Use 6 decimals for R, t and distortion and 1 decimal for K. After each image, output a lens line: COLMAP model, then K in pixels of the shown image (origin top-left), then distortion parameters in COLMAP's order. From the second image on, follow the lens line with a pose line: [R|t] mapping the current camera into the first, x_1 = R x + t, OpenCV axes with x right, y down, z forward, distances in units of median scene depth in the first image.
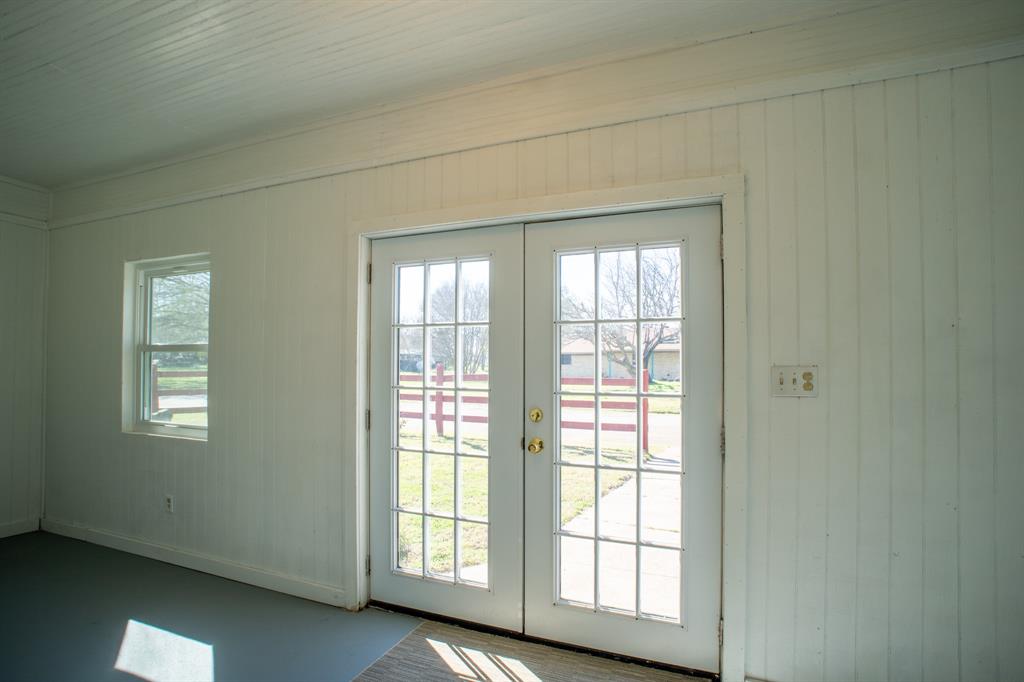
lens RADIAL K [[497.7, 0, 516.1], [0, 497.7, 361.1], [0, 0, 1]] dist [-0.079750, 0.035052]
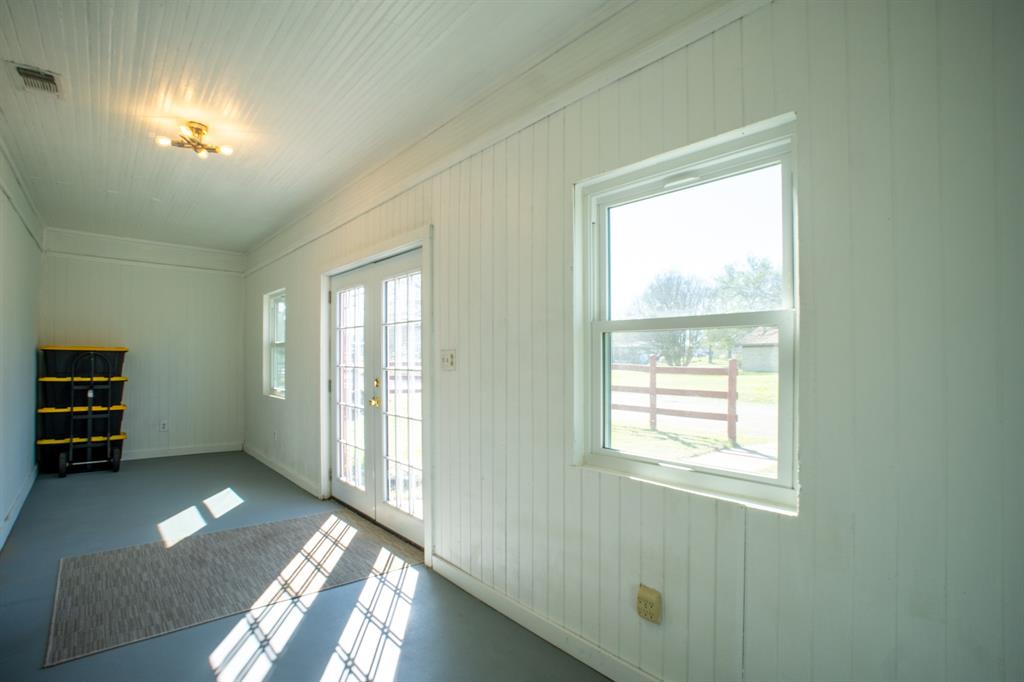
lens RADIAL K [[497.7, 0, 516.1], [0, 497.7, 361.1], [0, 0, 1]] dist [-0.079750, 0.035052]
pose [[0.891749, -0.002186, -0.452525, 1.070556], [0.009920, 0.999842, 0.014718, 0.017759], [0.452421, -0.017613, 0.891630, -0.201348]]
